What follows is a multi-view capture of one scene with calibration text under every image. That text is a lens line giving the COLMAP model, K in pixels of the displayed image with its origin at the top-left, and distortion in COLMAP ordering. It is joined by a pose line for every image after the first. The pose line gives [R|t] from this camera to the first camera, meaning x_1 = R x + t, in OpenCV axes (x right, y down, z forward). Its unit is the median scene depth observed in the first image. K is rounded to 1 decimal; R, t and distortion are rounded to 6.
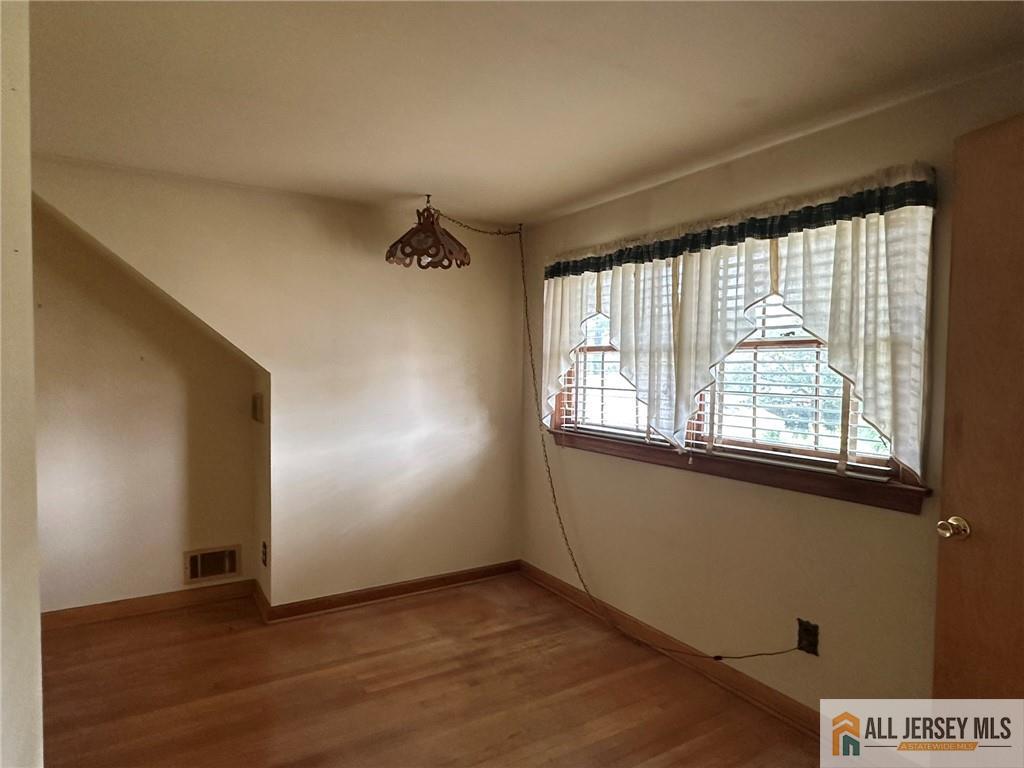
lens RADIAL K [[619.2, 0, 504.6], [0, 619.2, 387.7], [0, 0, 1]] dist [0.006215, 0.000866]
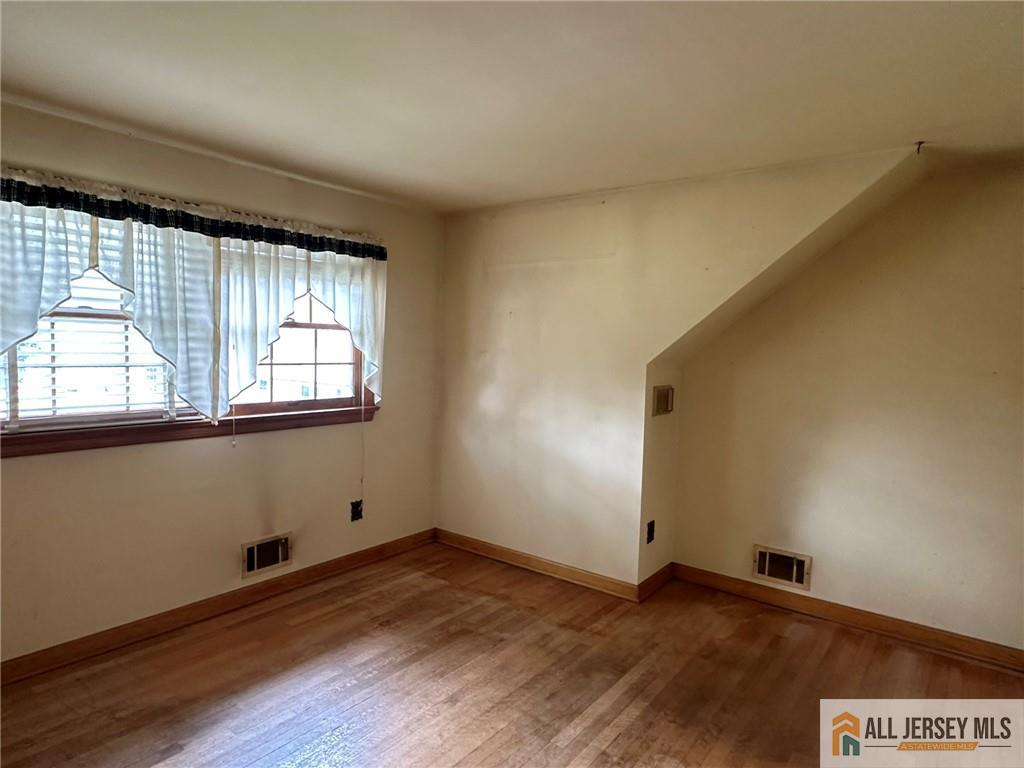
lens RADIAL K [[619.2, 0, 509.8], [0, 619.2, 382.0], [0, 0, 1]] dist [0.006215, 0.000866]
pose [[-0.362702, -0.057320, 0.930141, -0.786976], [0.015085, 0.997615, 0.067360, -0.025763], [-0.931783, 0.038463, -0.360972, 0.822134]]
